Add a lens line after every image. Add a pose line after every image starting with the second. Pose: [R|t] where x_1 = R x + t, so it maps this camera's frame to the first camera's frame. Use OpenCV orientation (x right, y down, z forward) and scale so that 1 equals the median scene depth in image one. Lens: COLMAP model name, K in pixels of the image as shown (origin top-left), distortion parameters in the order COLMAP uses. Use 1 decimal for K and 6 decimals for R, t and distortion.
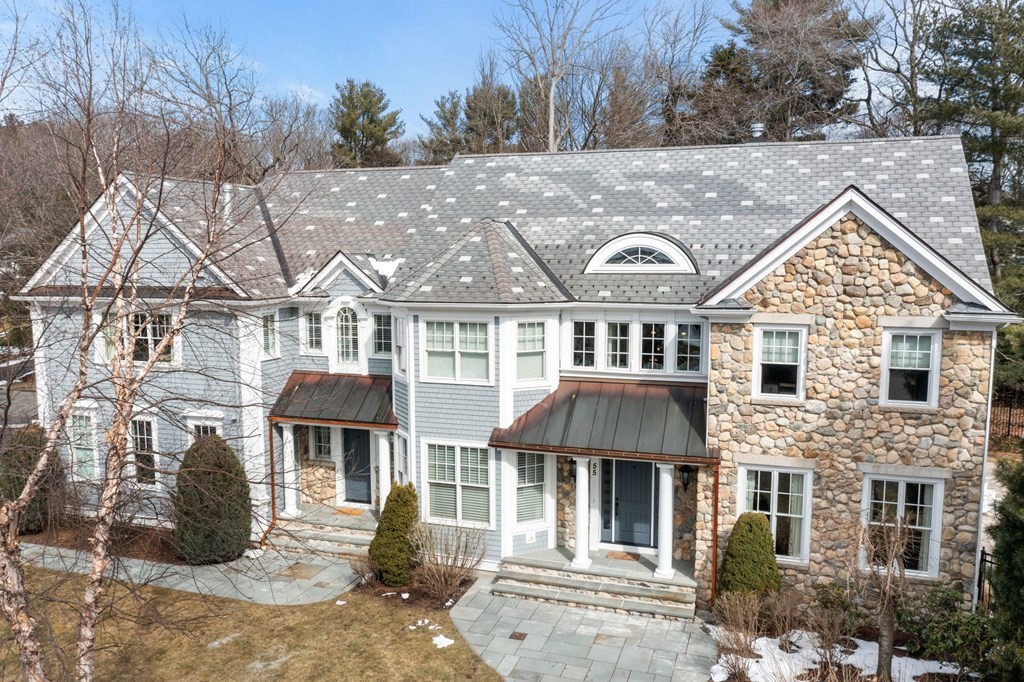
lens RADIAL K [[804.0, 0, 512.0], [0, 804.0, 341.0], [0, 0, 1]] dist [-0.012981, -0.004755]
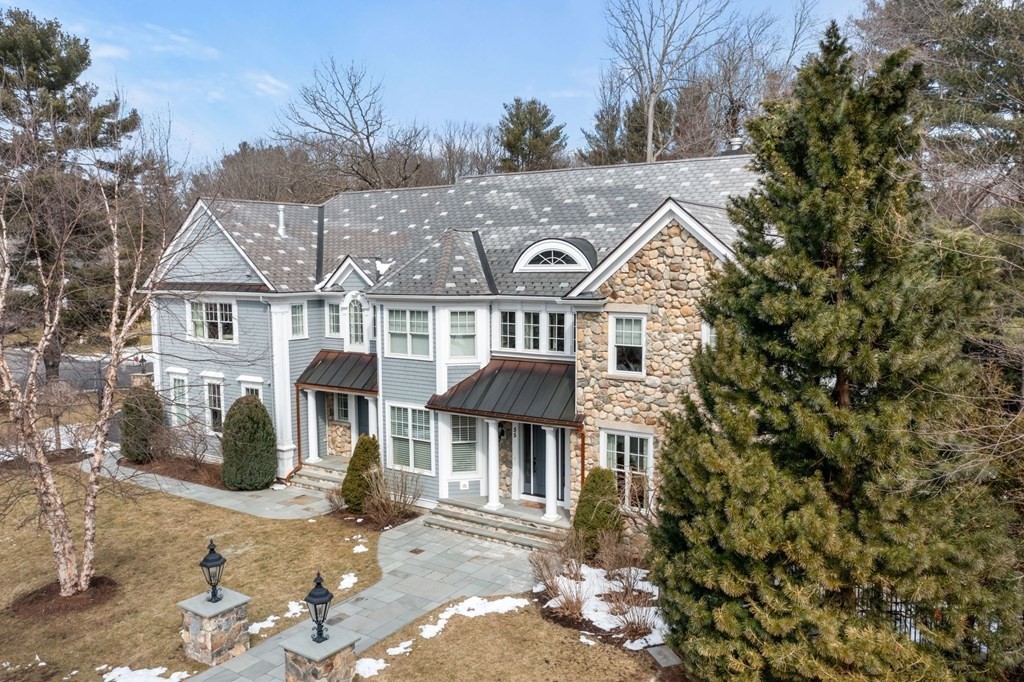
lens RADIAL K [[804.0, 0, 512.0], [0, 804.0, 341.0], [0, 0, 1]] dist [-0.012981, -0.004755]
pose [[0.965479, 0.021711, -0.259576, 0.439984], [-0.024238, 0.999685, -0.006541, 0.030667], [0.259352, 0.012607, 0.965701, -0.194824]]
